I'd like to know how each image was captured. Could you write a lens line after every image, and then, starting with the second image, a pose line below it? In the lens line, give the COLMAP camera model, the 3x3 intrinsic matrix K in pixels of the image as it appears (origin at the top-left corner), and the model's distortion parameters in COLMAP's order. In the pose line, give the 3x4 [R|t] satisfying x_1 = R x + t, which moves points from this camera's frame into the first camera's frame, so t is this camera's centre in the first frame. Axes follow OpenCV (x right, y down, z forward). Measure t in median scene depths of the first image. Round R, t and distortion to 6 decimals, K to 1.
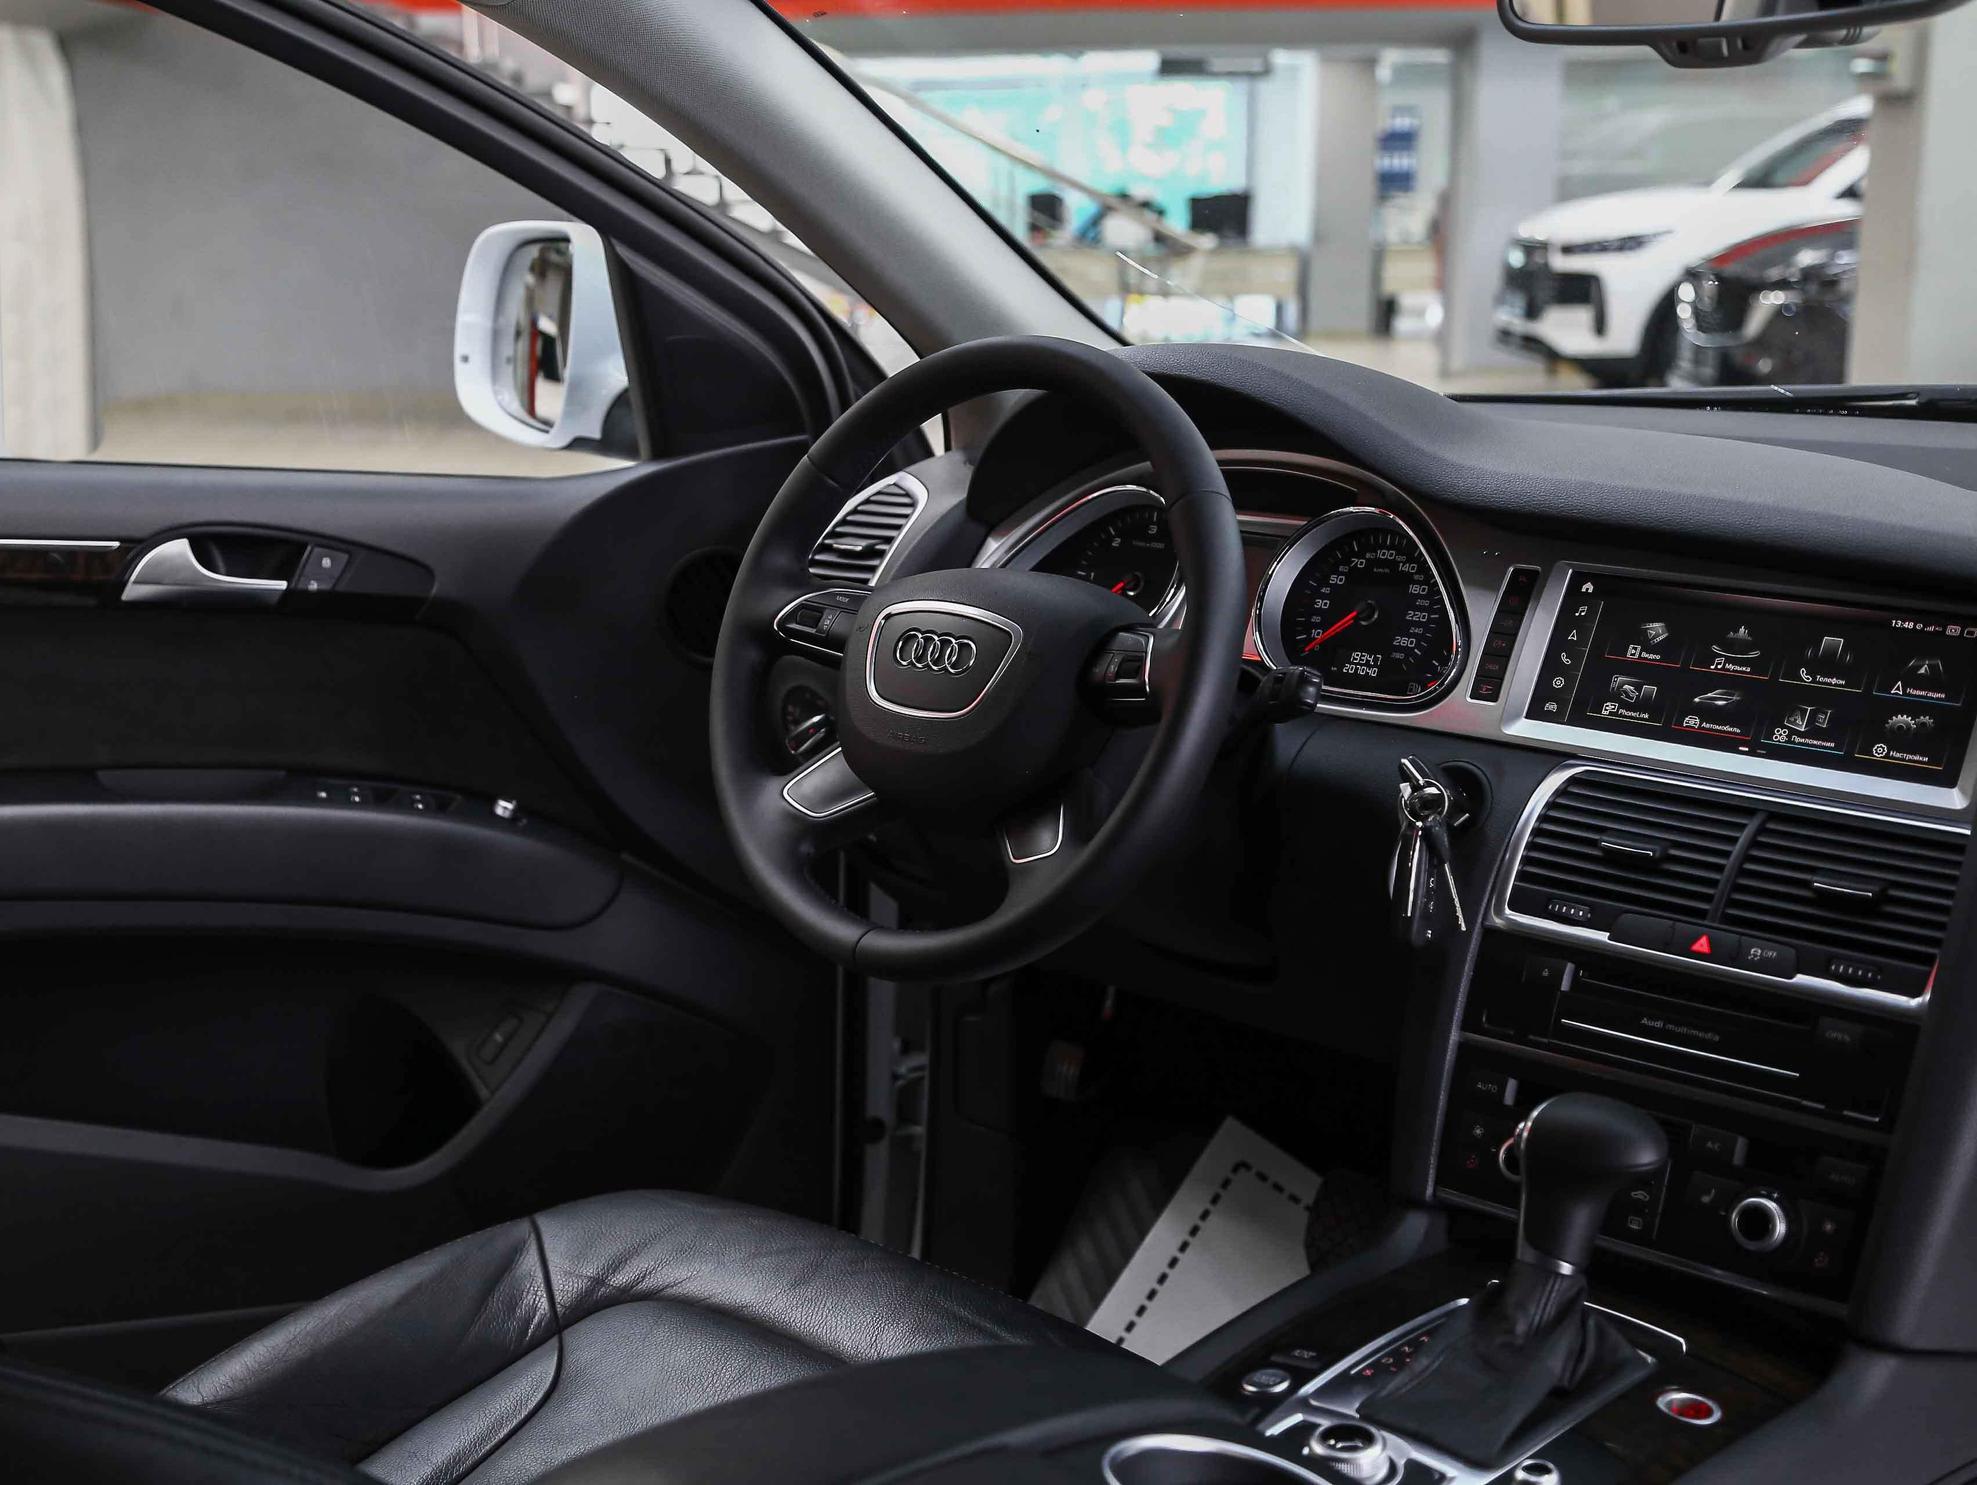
lens RADIAL K [[2597.6, 0, 981.8], [0, 2597.6, 747.4], [0, 0, 1]] dist [0.073528, 0.000000]
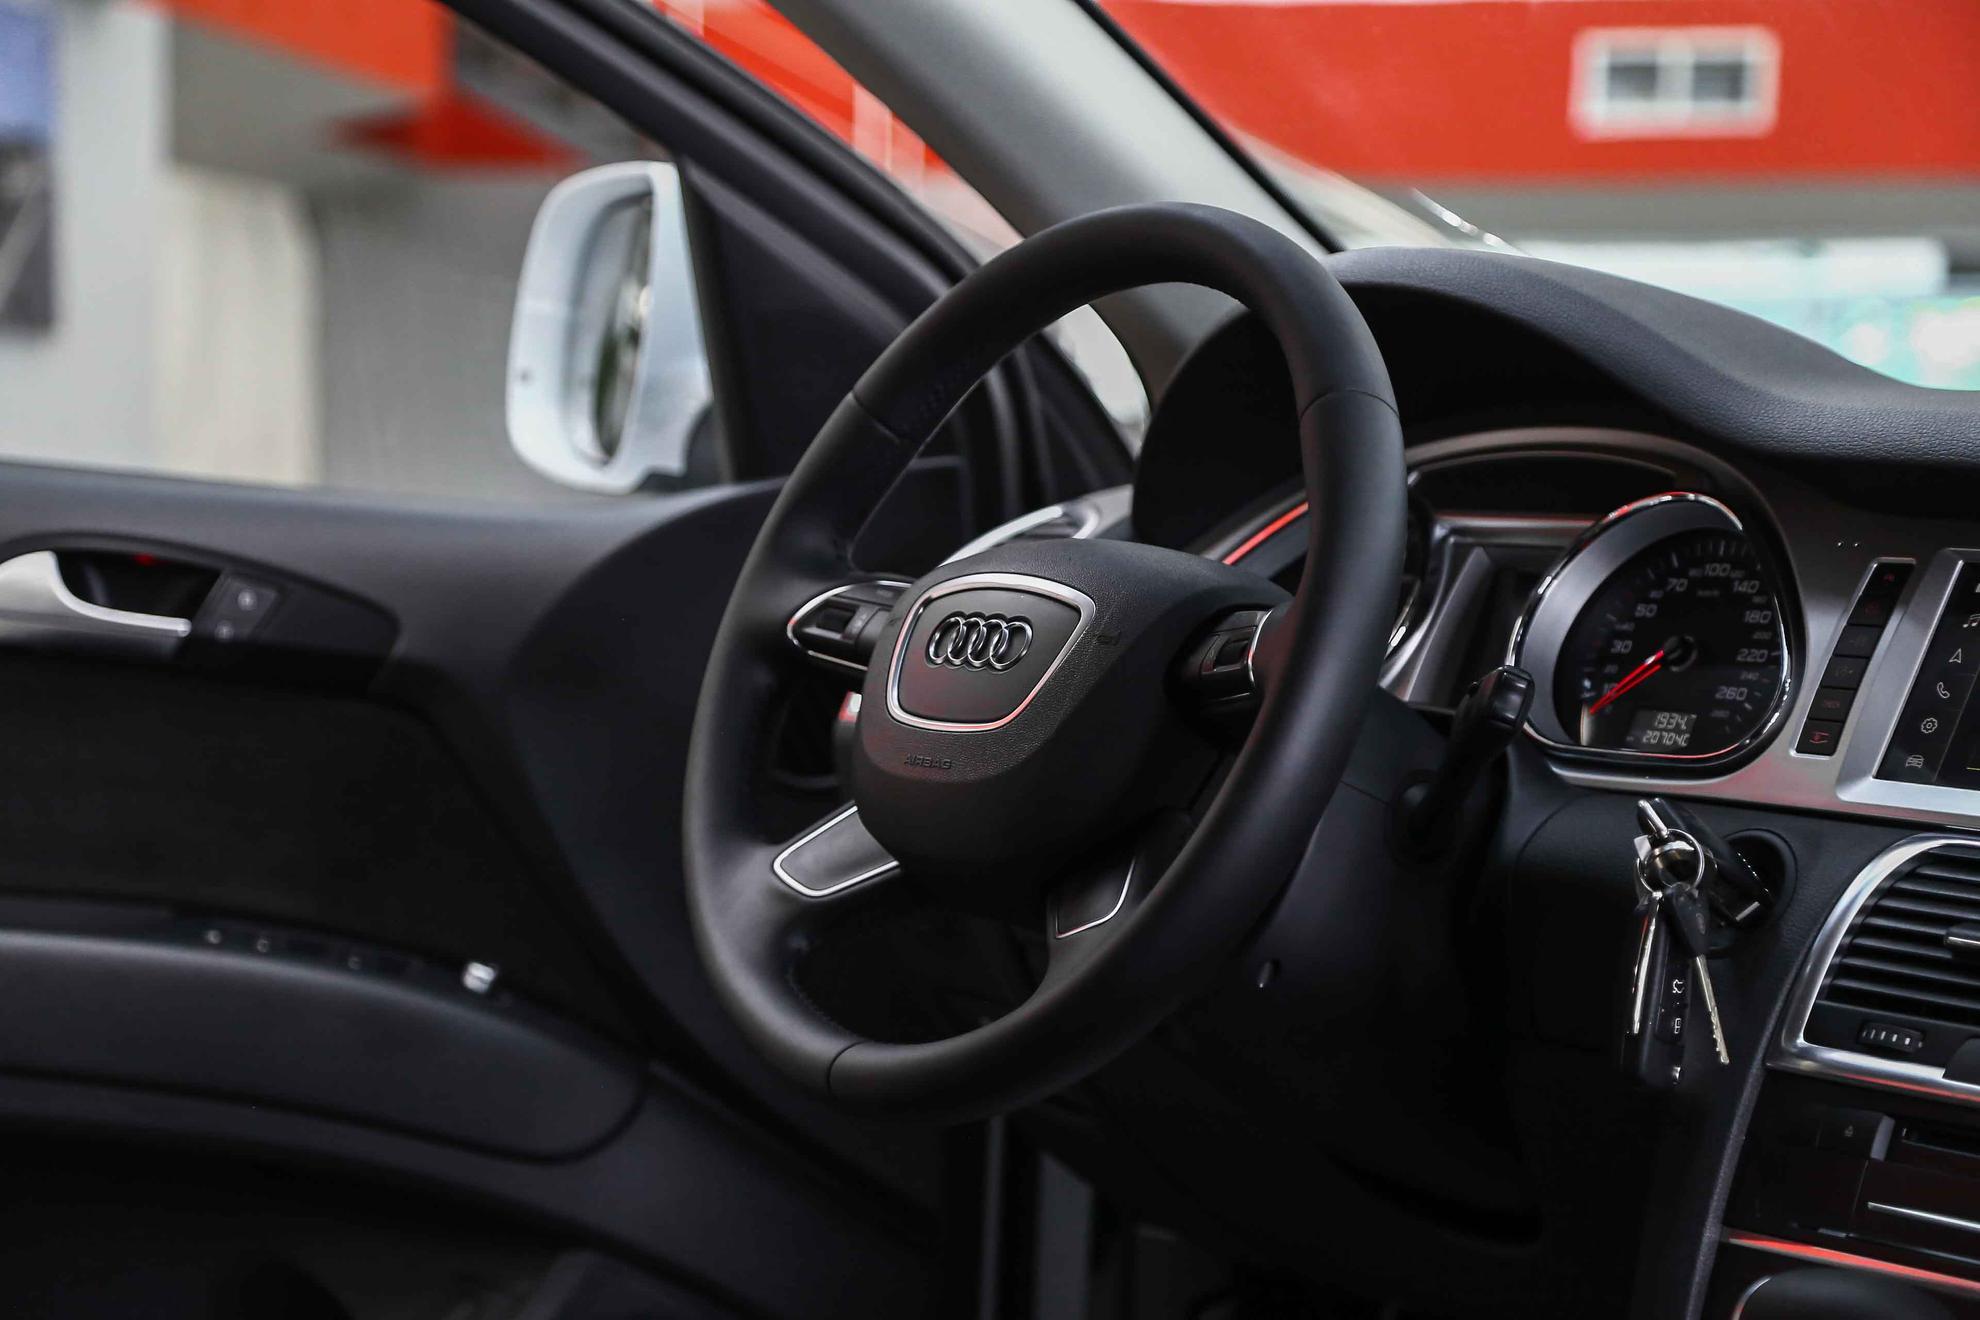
lens RADIAL K [[4048.5, 0, 983.0], [0, 4048.5, 662.8], [0, 0, 1]] dist [0.314485, 0.000000]
pose [[0.985435, 0.033667, -0.166688, 0.157139], [-0.060317, 0.985674, -0.157507, 0.133124], [0.158997, 0.165267, 0.973348, -0.035927]]
